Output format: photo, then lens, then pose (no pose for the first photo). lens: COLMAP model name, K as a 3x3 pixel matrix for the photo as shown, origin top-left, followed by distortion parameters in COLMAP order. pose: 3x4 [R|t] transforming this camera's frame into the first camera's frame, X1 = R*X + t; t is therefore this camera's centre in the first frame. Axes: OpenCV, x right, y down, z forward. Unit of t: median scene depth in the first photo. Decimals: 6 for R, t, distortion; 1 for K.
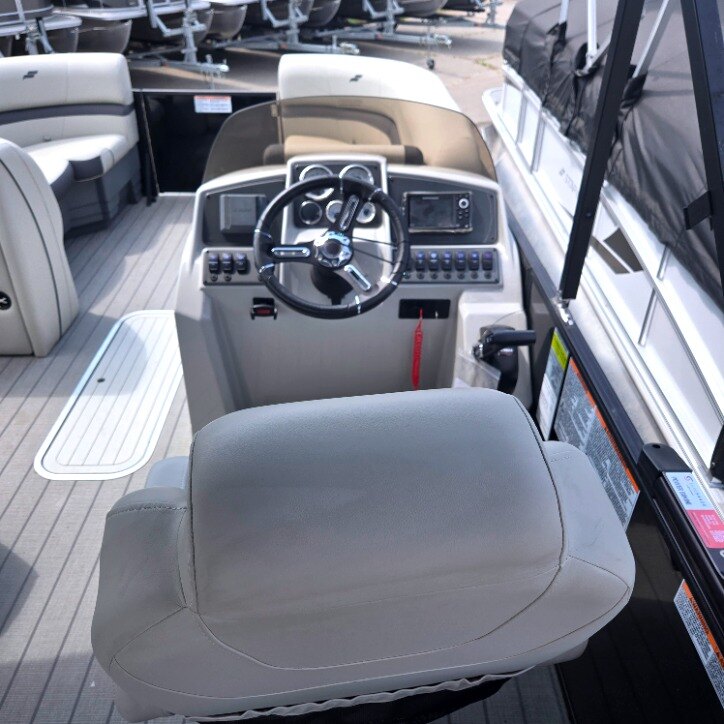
lens RADIAL K [[654.4, 0, 360.6], [0, 654.4, 349.4], [0, 0, 1]] dist [0.034319, -0.020428]
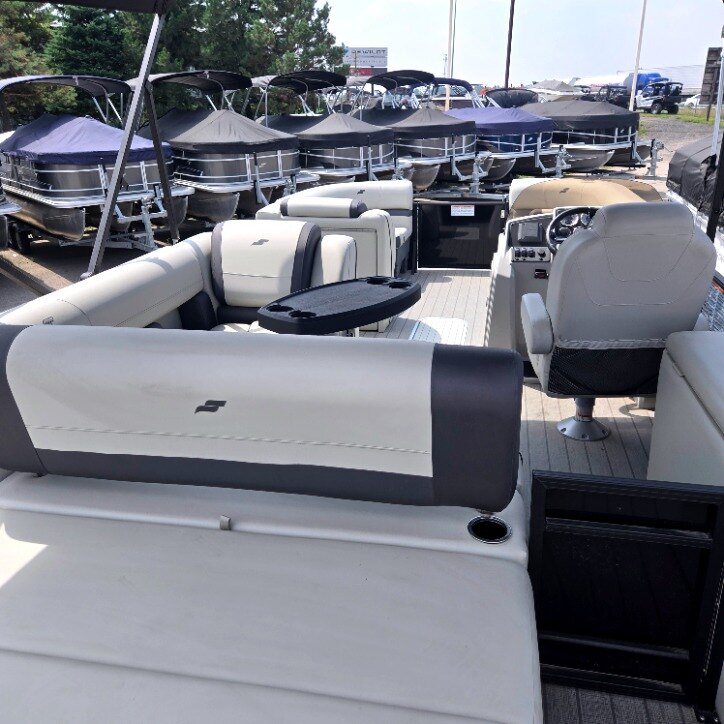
lens RADIAL K [[639.4, 0, 362.0], [0, 639.4, 362.0], [0, 0, 1]] dist [0.074001, -0.052137]
pose [[0.974584, 0.050130, -0.218342, -0.039542], [-0.091358, 0.978850, -0.183049, 0.101921], [0.204547, 0.198344, 0.958551, -0.158585]]
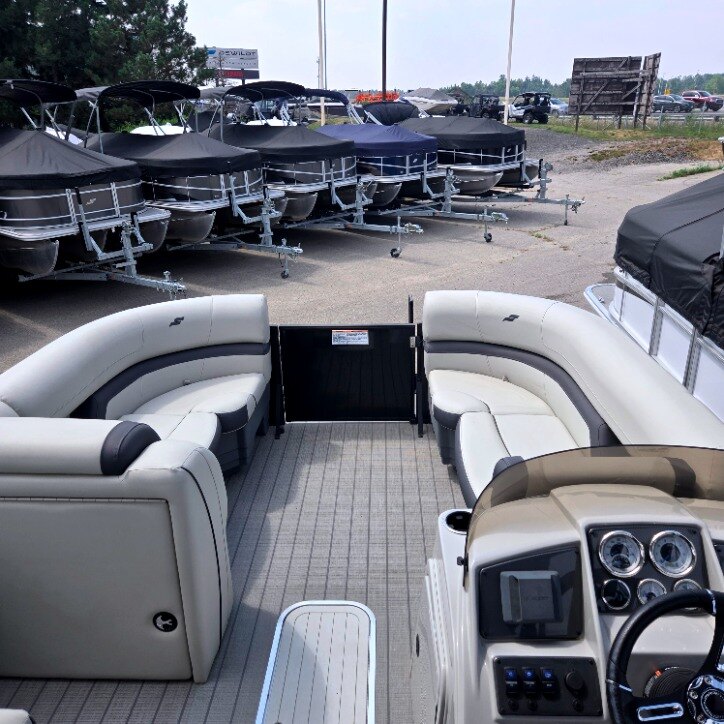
lens RADIAL K [[639.4, 0, 362.0], [0, 639.4, 362.0], [0, 0, 1]] dist [0.074001, -0.052137]
pose [[0.998532, -0.009064, -0.053400, -0.058042], [-0.001383, 0.981310, -0.192429, -0.057401], [0.054146, 0.192221, 0.979857, 0.030583]]
